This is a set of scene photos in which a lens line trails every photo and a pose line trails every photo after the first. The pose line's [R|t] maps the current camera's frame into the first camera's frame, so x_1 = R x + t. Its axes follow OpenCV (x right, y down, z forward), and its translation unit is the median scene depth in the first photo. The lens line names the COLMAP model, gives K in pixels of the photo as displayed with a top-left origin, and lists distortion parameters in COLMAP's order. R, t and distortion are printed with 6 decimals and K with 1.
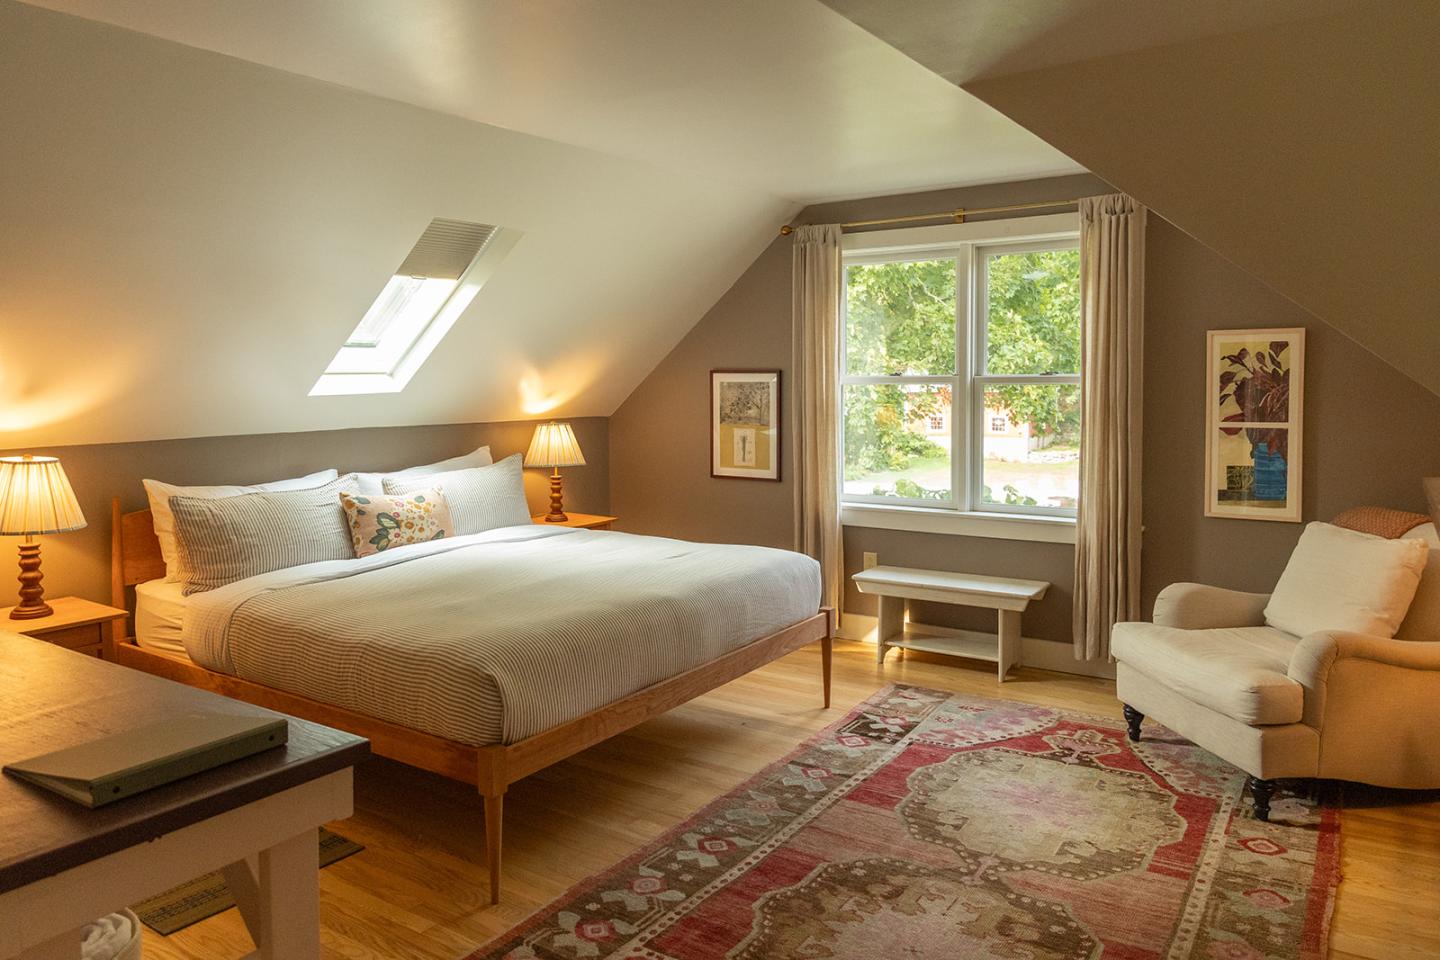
lens RADIAL K [[1397.3, 0, 720.1], [0, 1397.3, 477.8], [0, 0, 1]] dist [-0.001443, 0.000000]
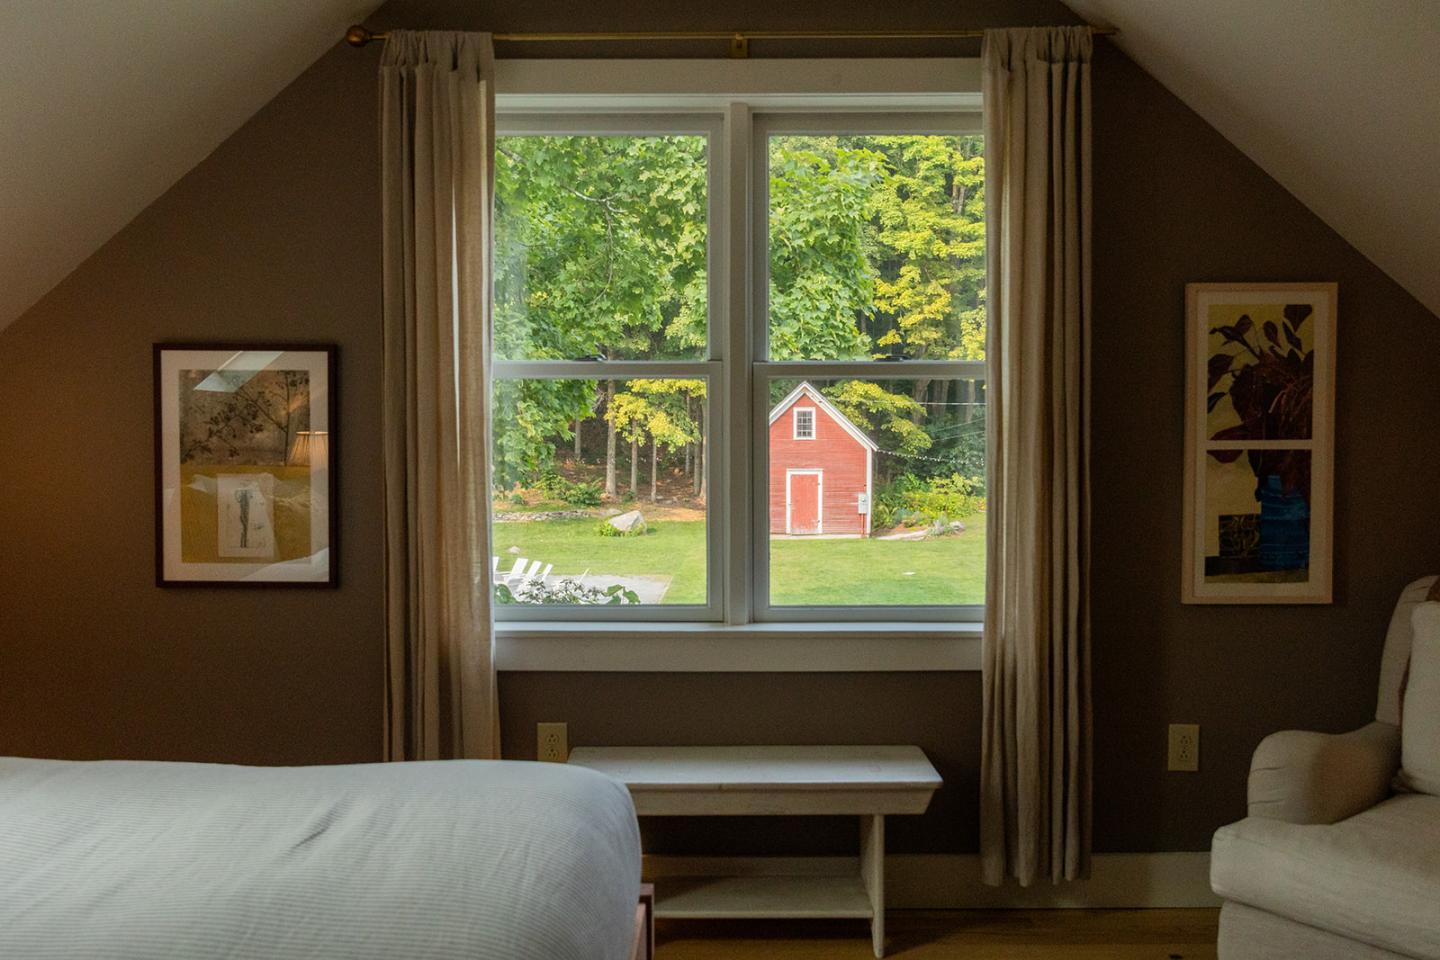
lens RADIAL K [[1397.3, 0, 722.0], [0, 1397.3, 488.1], [0, 0, 1]] dist [-0.001443, 0.000000]
pose [[0.798237, -0.019417, 0.602031, -0.154664], [0.046337, 0.998498, -0.029235, -0.012316], [-0.600559, 0.051233, 0.797938, 0.650111]]
